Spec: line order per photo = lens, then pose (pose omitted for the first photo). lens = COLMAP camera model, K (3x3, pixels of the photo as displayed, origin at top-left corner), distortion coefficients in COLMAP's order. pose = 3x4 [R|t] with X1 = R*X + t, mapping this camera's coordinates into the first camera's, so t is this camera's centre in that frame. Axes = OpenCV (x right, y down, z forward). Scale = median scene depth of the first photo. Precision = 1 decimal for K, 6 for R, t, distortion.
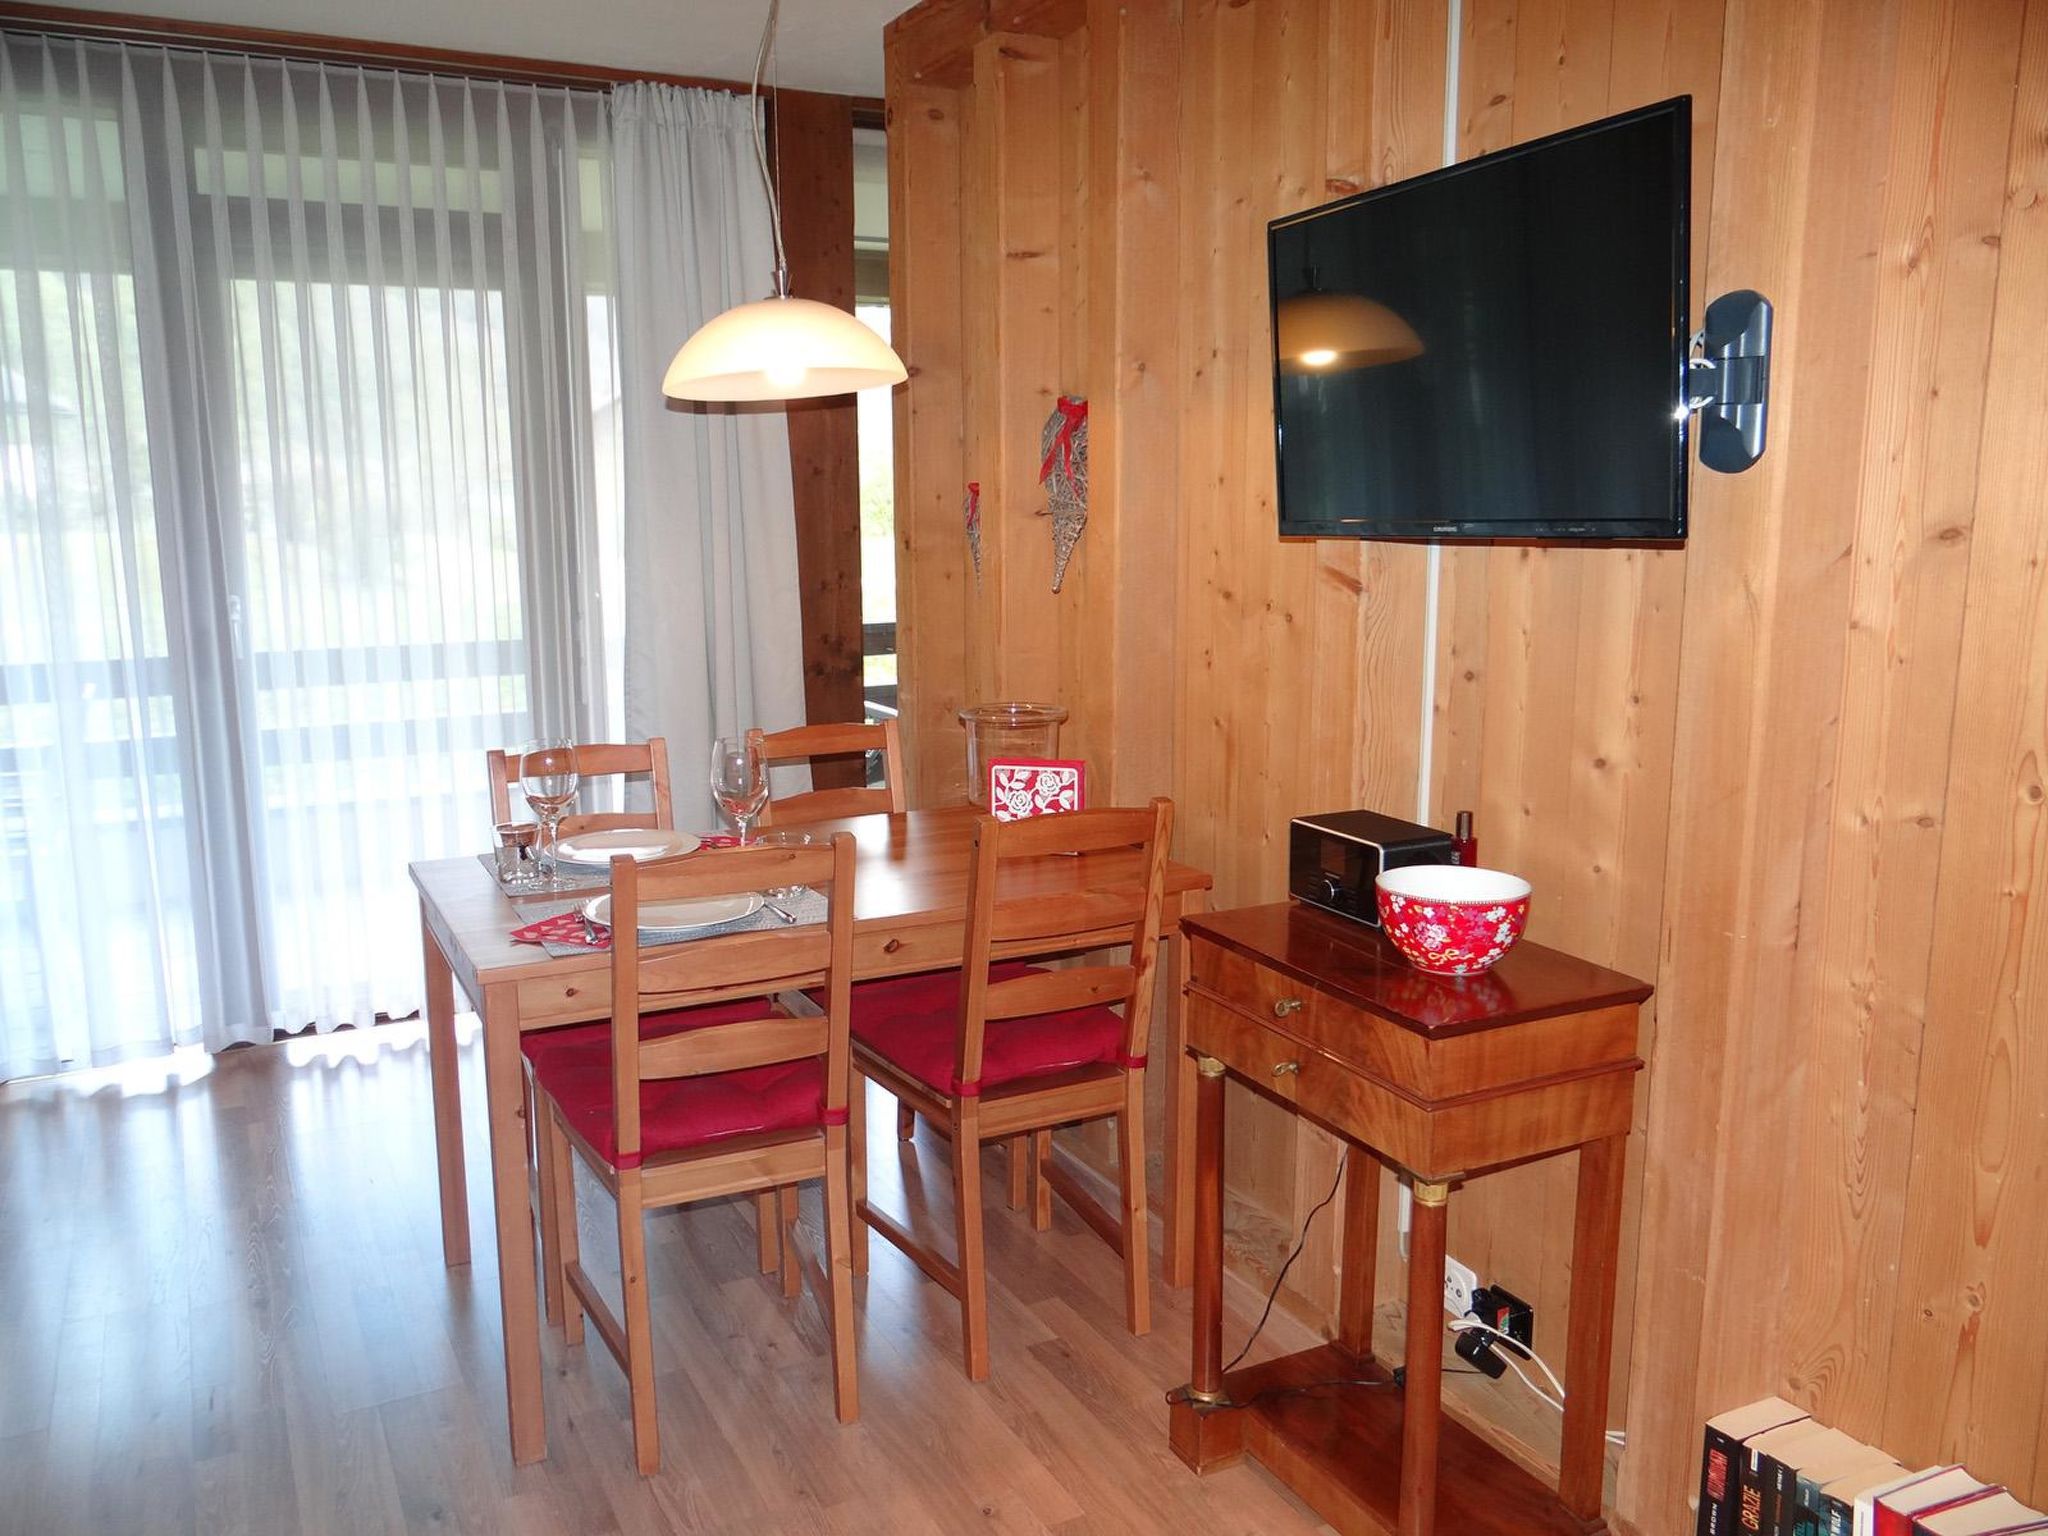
lens RADIAL K [[1611.3, 0, 1024.7], [0, 1611.3, 764.2], [0, 0, 1]] dist [-0.002871, -0.003205]
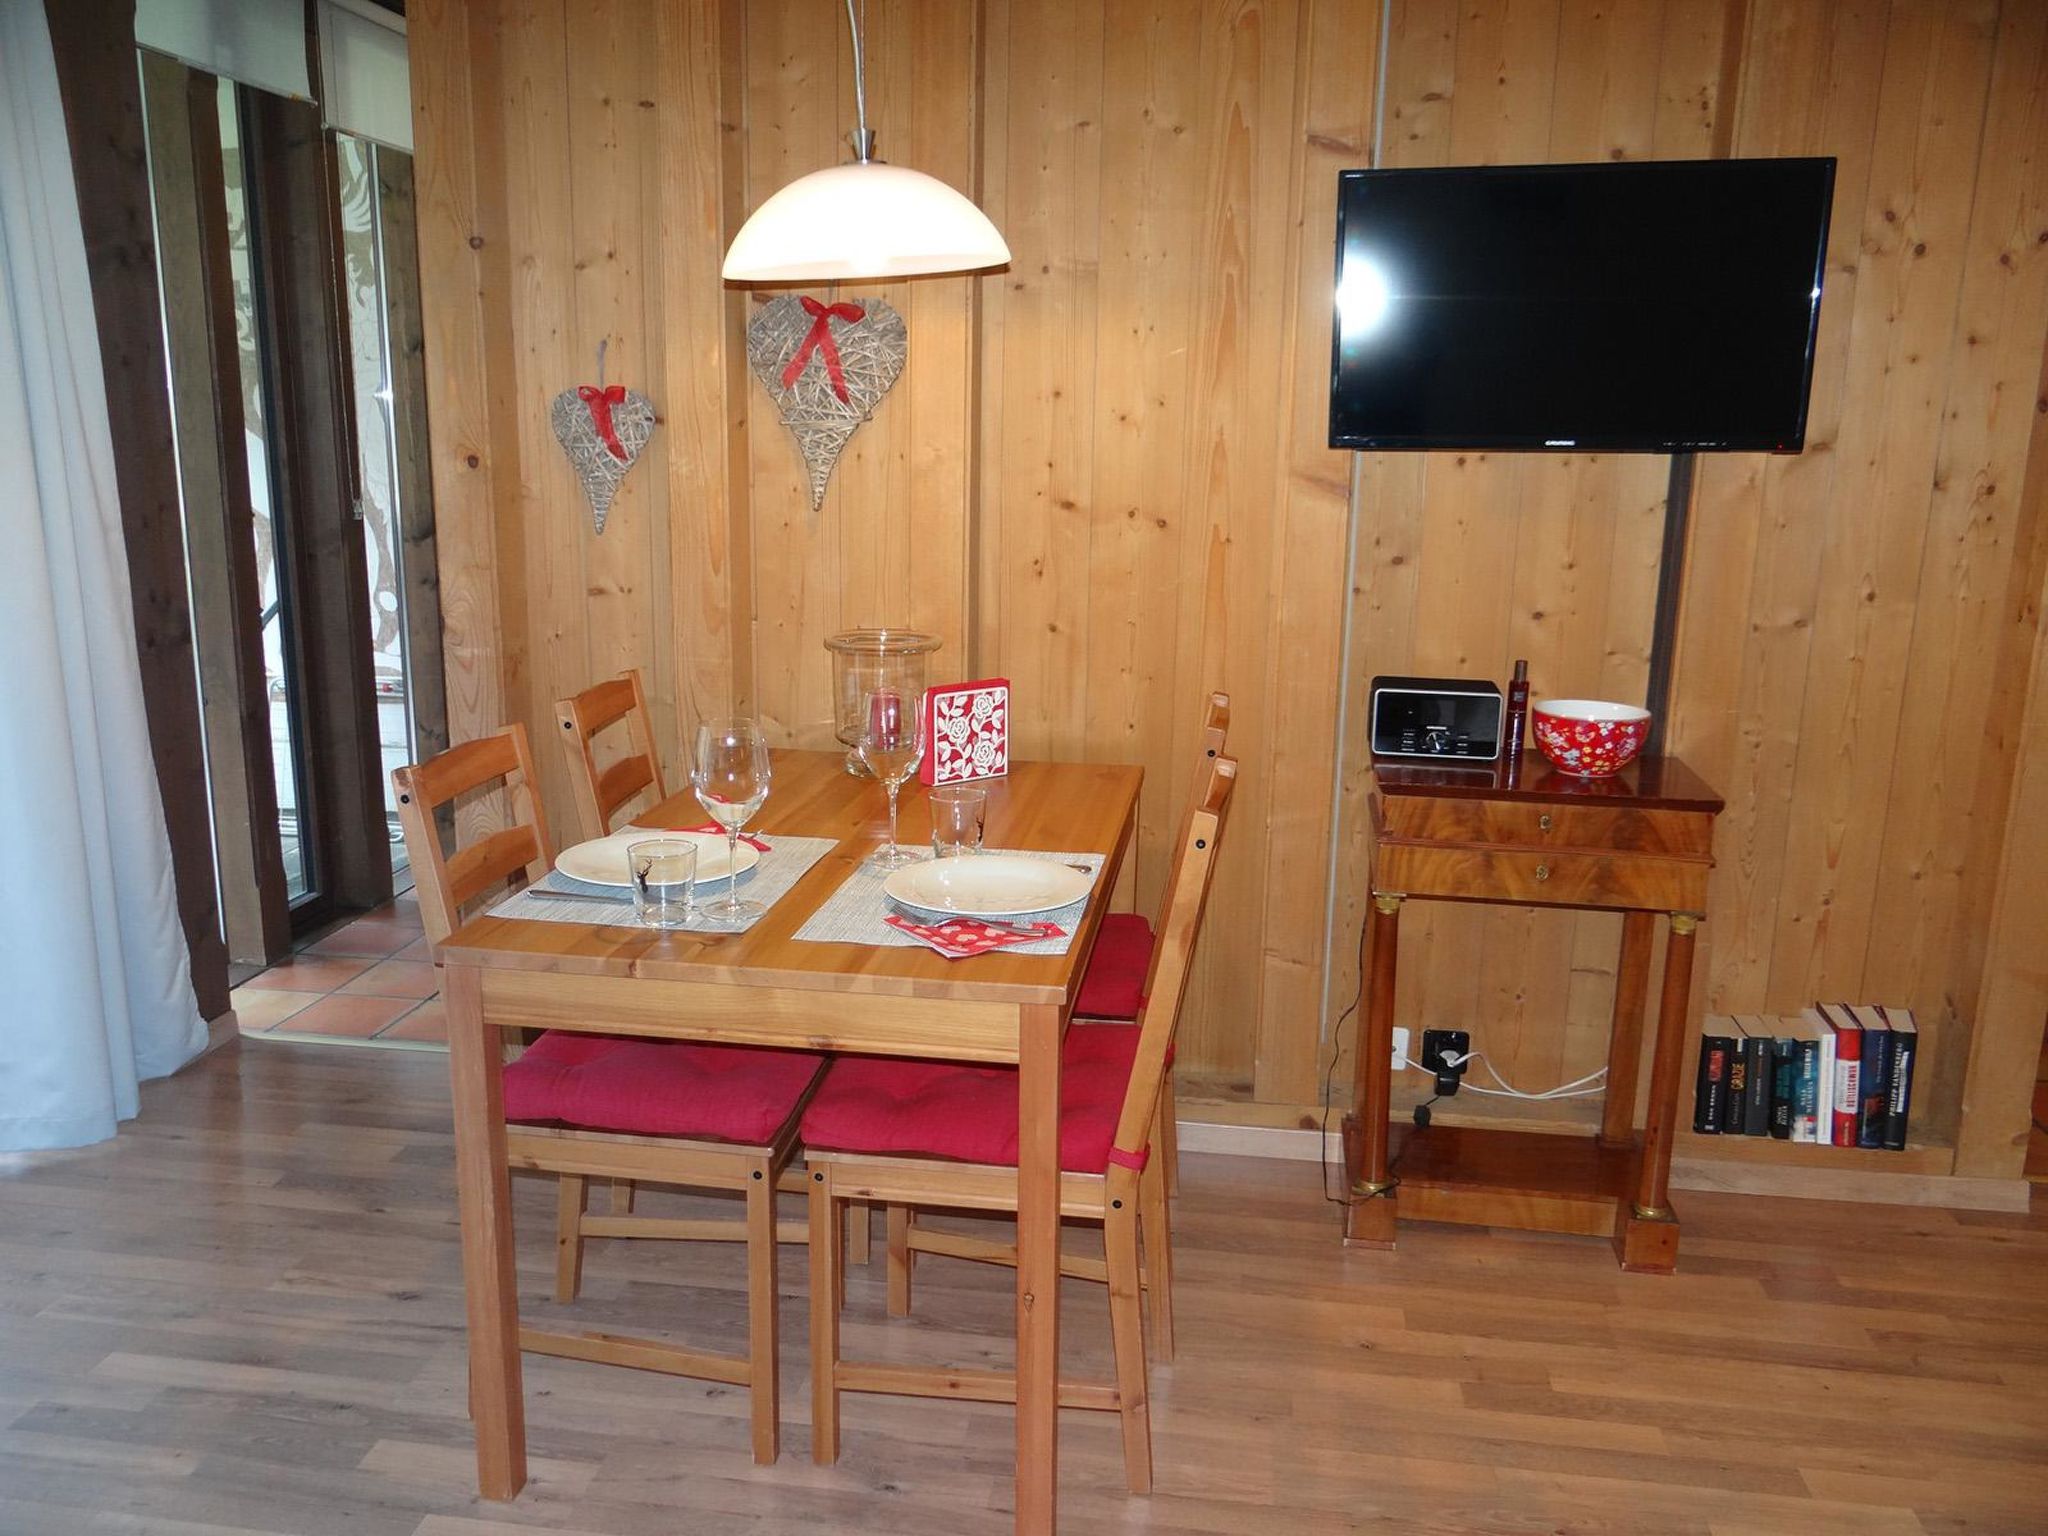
lens RADIAL K [[1611.3, 0, 1030.4], [0, 1611.3, 761.4], [0, 0, 1]] dist [-0.002871, -0.003205]
pose [[0.582661, -0.155701, 0.797661, -1.002035], [0.114229, 0.987423, 0.109302, -0.077234], [-0.804647, 0.027430, 0.593119, 0.539703]]
